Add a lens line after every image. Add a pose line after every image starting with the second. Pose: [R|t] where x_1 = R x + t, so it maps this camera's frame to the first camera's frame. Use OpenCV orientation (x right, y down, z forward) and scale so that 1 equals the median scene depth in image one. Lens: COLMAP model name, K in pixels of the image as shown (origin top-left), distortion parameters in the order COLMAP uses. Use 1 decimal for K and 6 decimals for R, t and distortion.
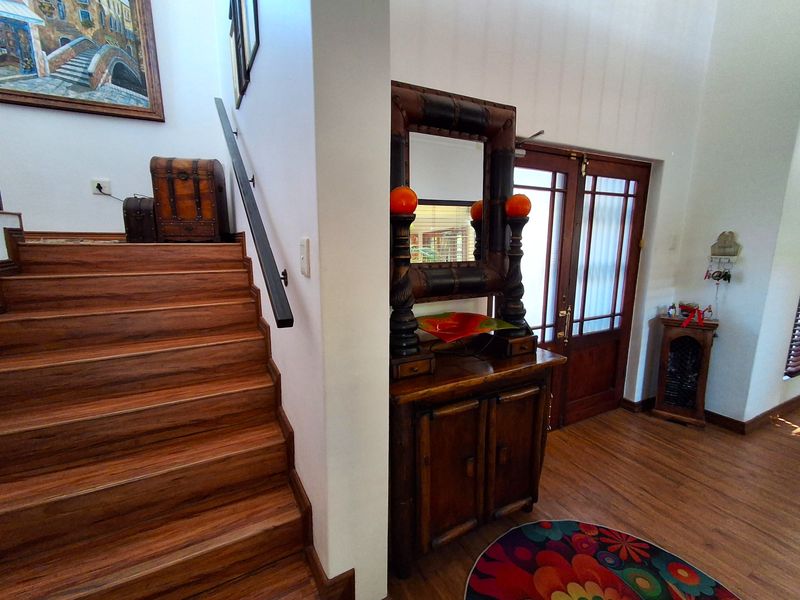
lens RADIAL K [[364.2, 0, 398.8], [0, 364.2, 300.6], [0, 0, 1]] dist [0.013858, -0.001178]
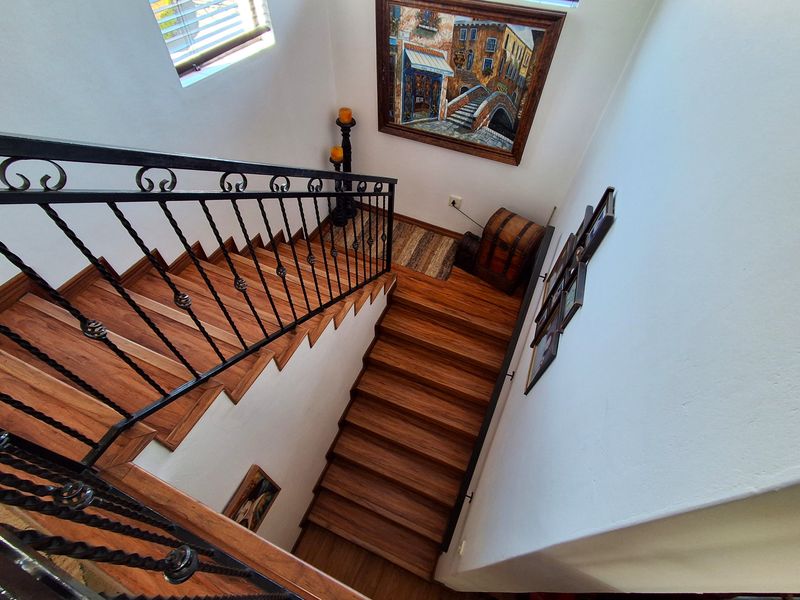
lens RADIAL K [[364.2, 0, 400.7], [0, 364.2, 302.1], [0, 0, 1]] dist [0.013858, -0.001178]
pose [[0.632879, 0.622074, -0.460964, -0.161614], [-0.169784, 0.692383, 0.701270, -0.963075], [0.755405, -0.365555, 0.543813, 0.079902]]
